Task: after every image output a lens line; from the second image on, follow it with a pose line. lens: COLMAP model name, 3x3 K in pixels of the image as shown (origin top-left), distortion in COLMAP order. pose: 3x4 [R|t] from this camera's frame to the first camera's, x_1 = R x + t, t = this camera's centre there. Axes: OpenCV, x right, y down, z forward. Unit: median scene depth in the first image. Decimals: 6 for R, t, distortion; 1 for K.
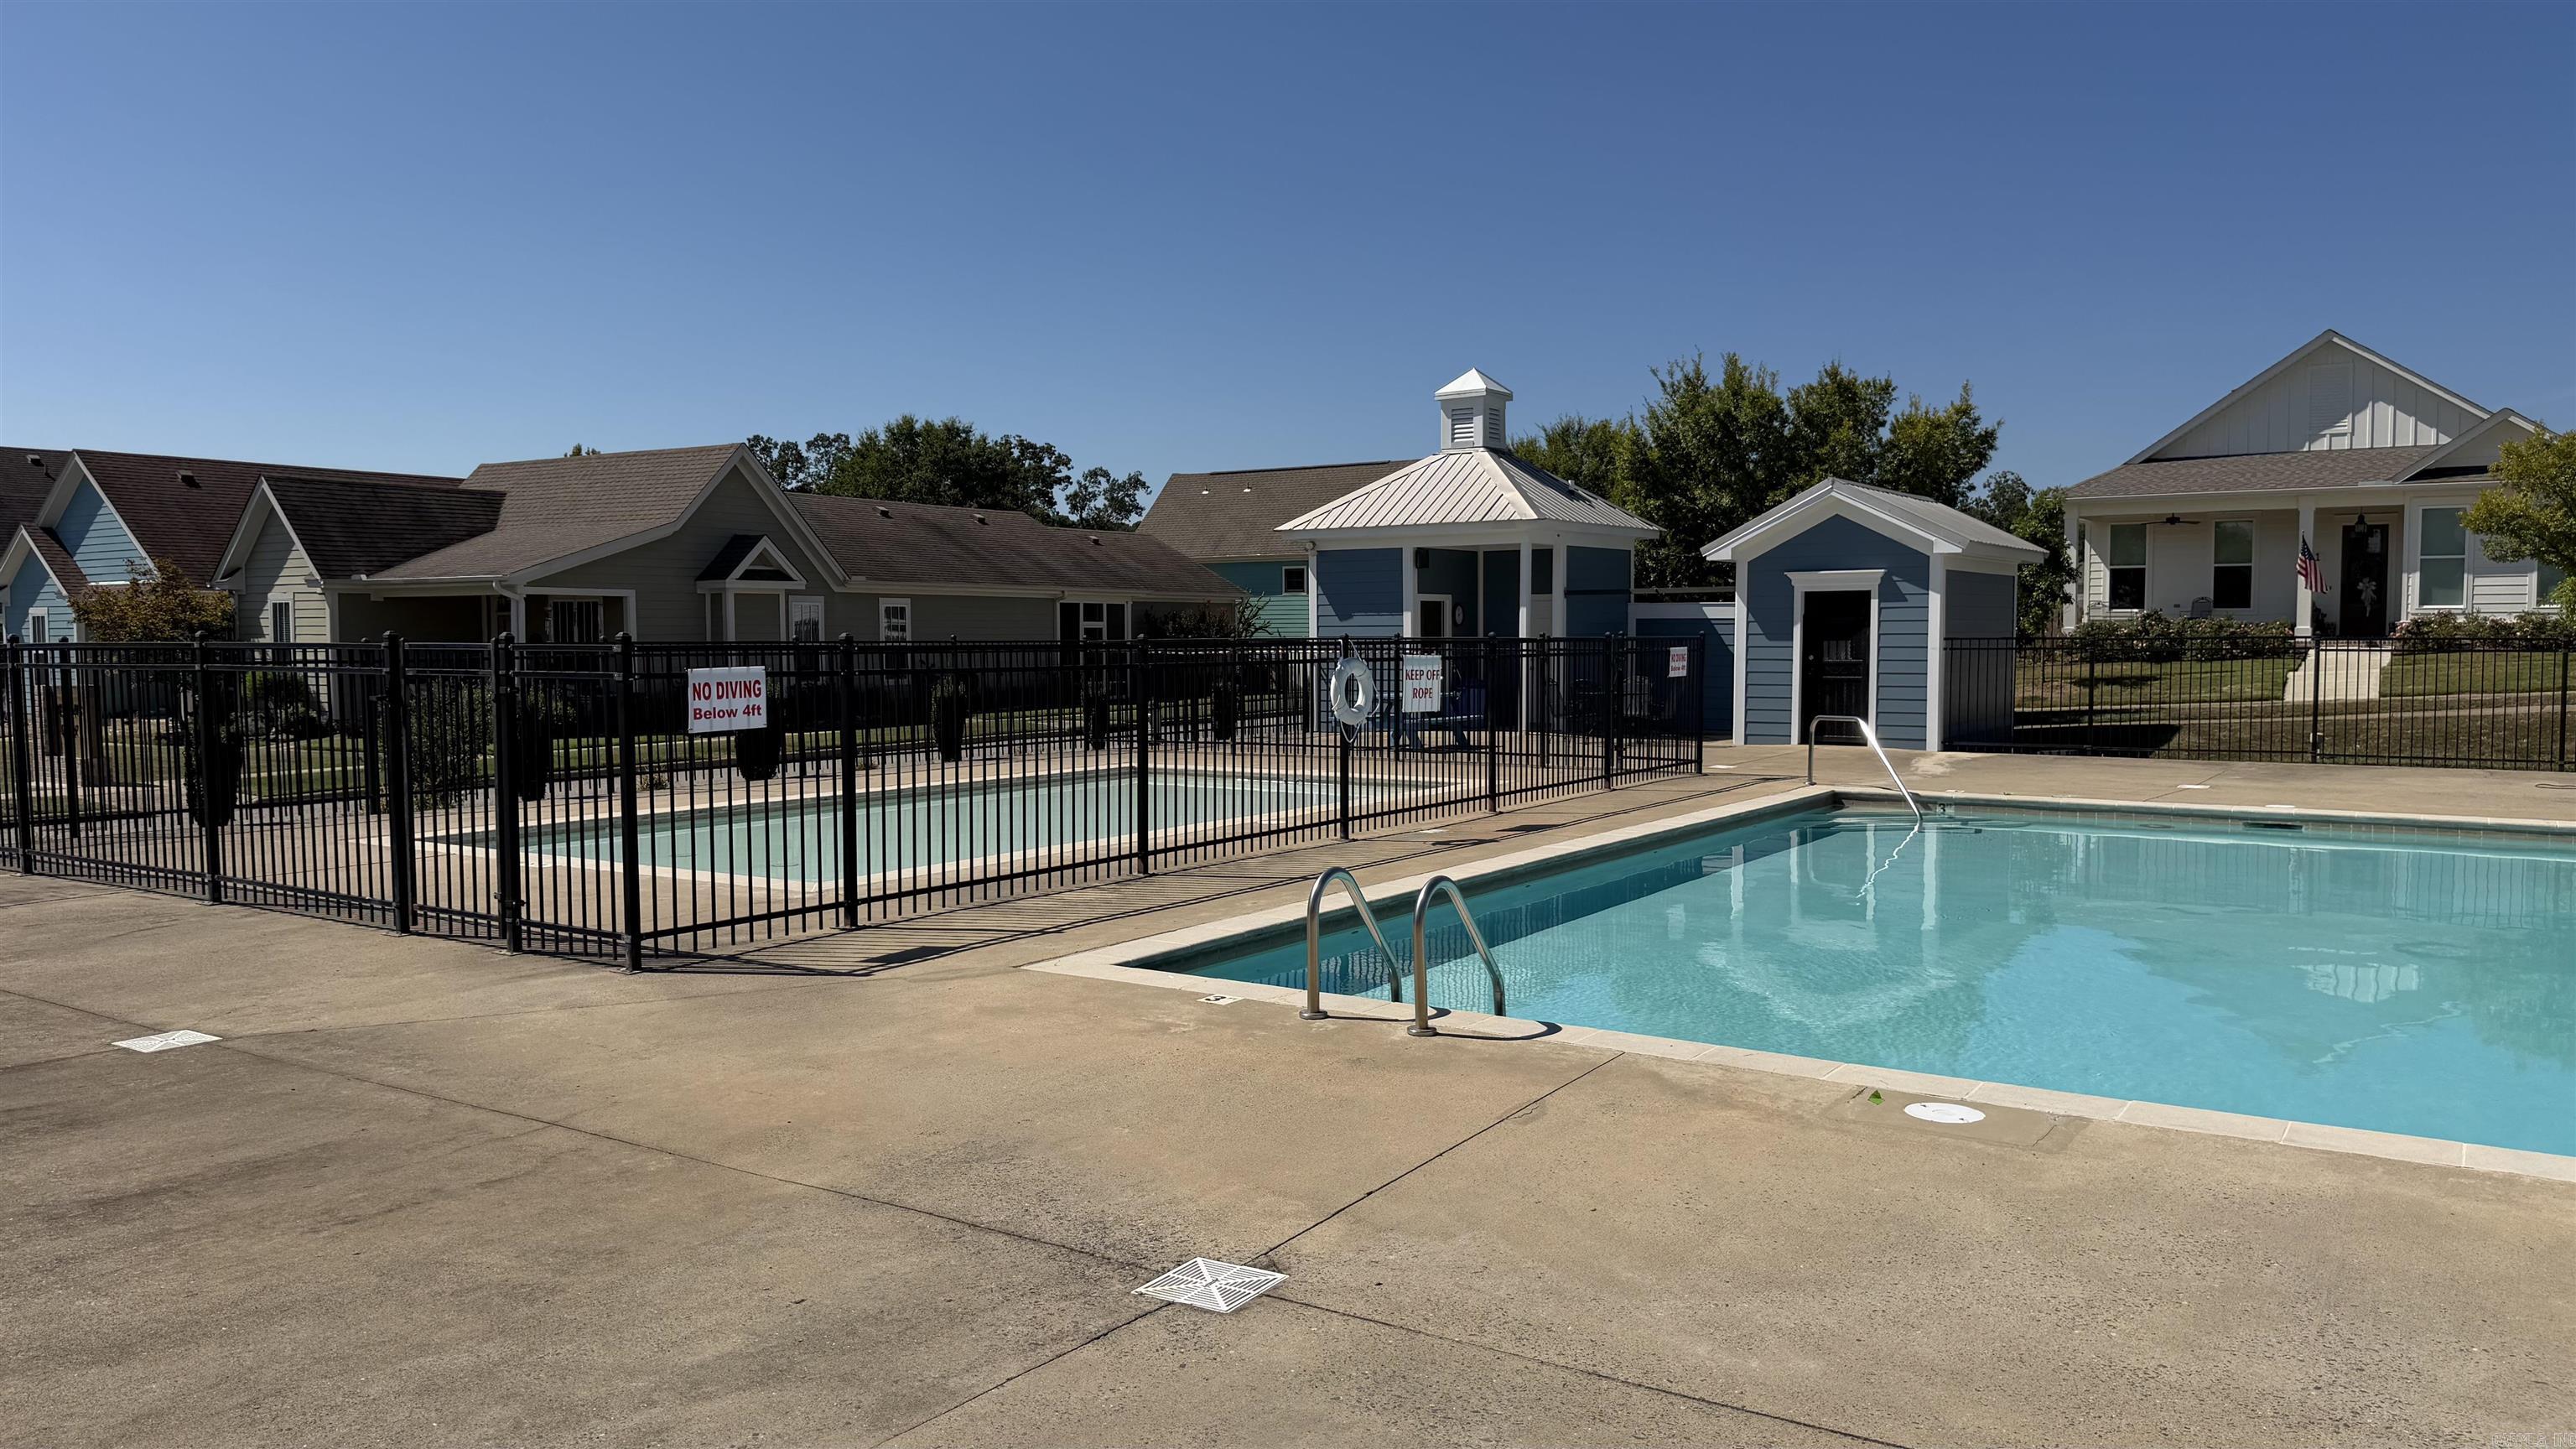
lens RADIAL K [[1792.8, 0, 1296.0], [0, 1792.8, 744.4], [0, 0, 1]] dist [0.143854, -0.222860]
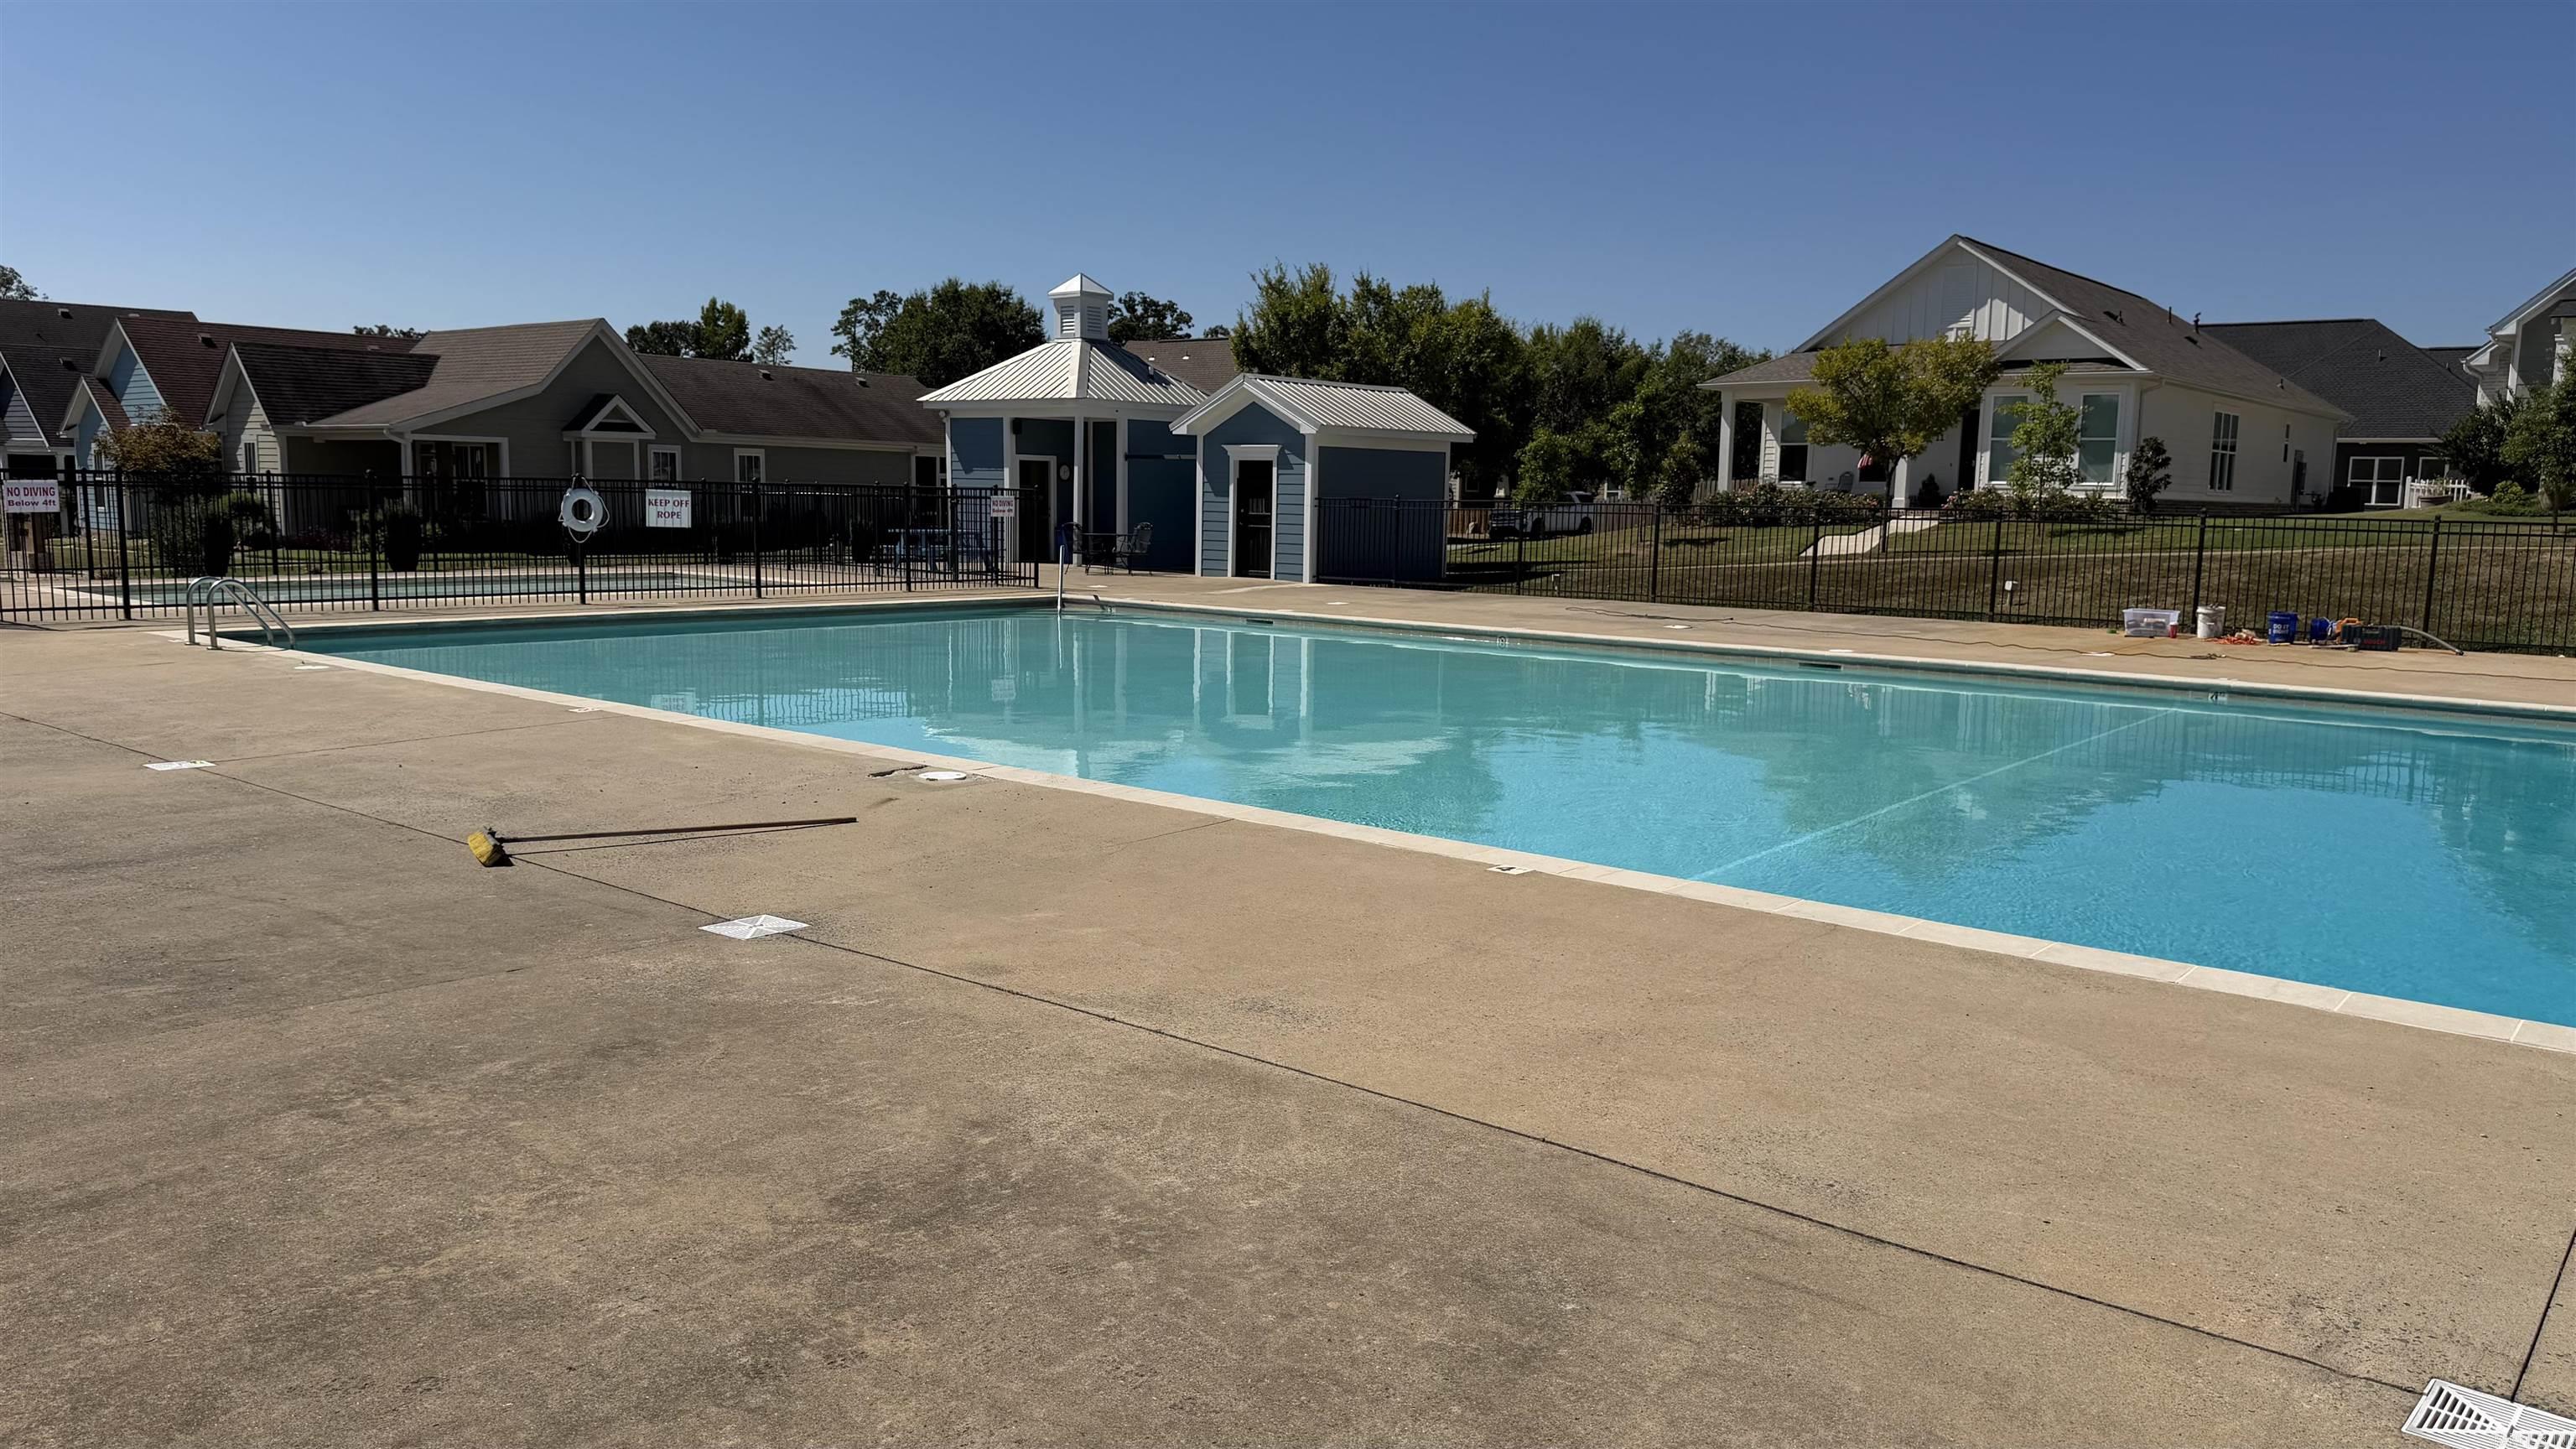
lens RADIAL K [[1792.8, 0, 1296.0], [0, 1792.8, 744.4], [0, 0, 1]] dist [0.143854, -0.222860]
pose [[0.994865, 0.034684, -0.095082, 0.296744], [-0.027308, 0.996594, 0.077807, 0.012363], [0.097457, -0.074811, 0.992424, -0.203080]]
